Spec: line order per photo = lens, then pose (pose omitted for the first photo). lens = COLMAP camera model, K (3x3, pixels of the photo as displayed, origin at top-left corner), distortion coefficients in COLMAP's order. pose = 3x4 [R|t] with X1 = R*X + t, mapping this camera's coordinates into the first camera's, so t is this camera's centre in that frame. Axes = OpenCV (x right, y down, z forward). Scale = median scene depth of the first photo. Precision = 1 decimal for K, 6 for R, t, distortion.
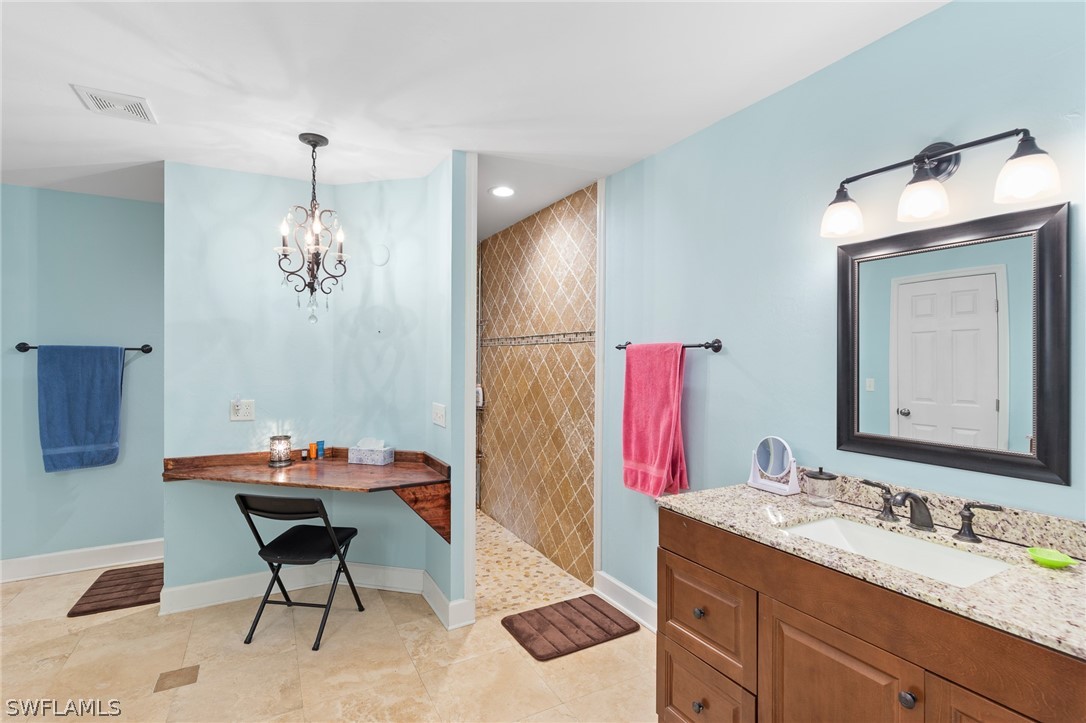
lens RADIAL K [[508.3, 0, 541.2], [0, 508.3, 350.6], [0, 0, 1]] dist [0.002395, 0.000373]
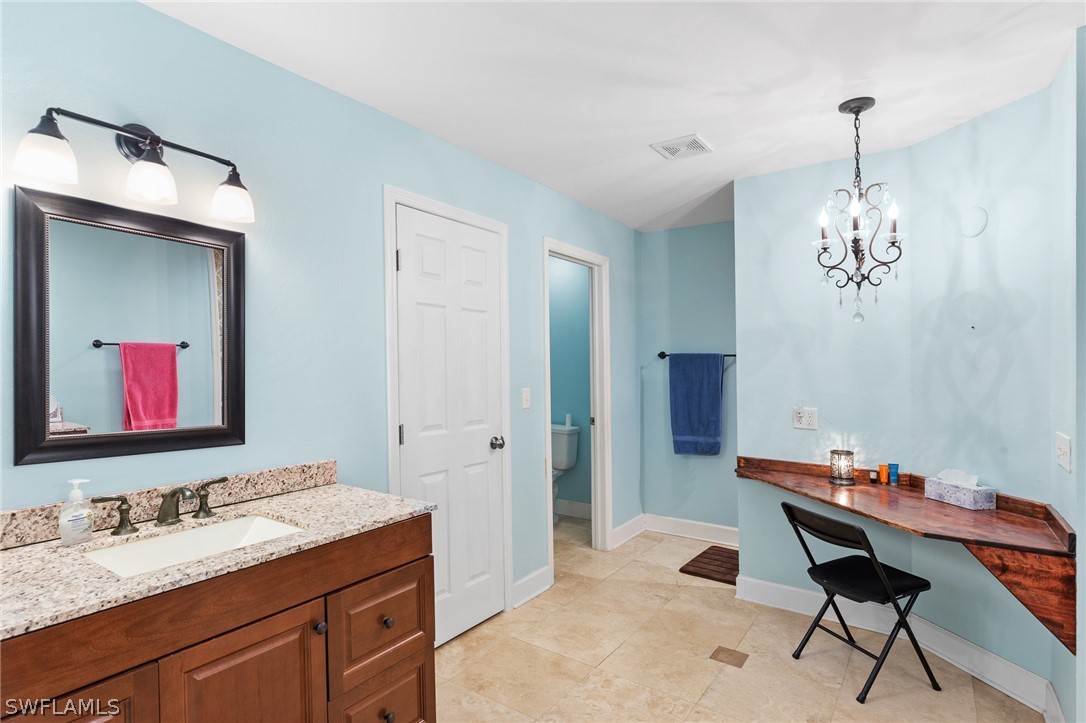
lens RADIAL K [[566.9, 0, 542.3], [0, 566.9, 372.6], [0, 0, 1]] dist [-0.000094, -0.000474]
pose [[0.444314, 0.013741, -0.895766, 0.155108], [0.012444, 0.999691, 0.021508, 0.002927], [0.895785, -0.020703, 0.444006, 0.094208]]
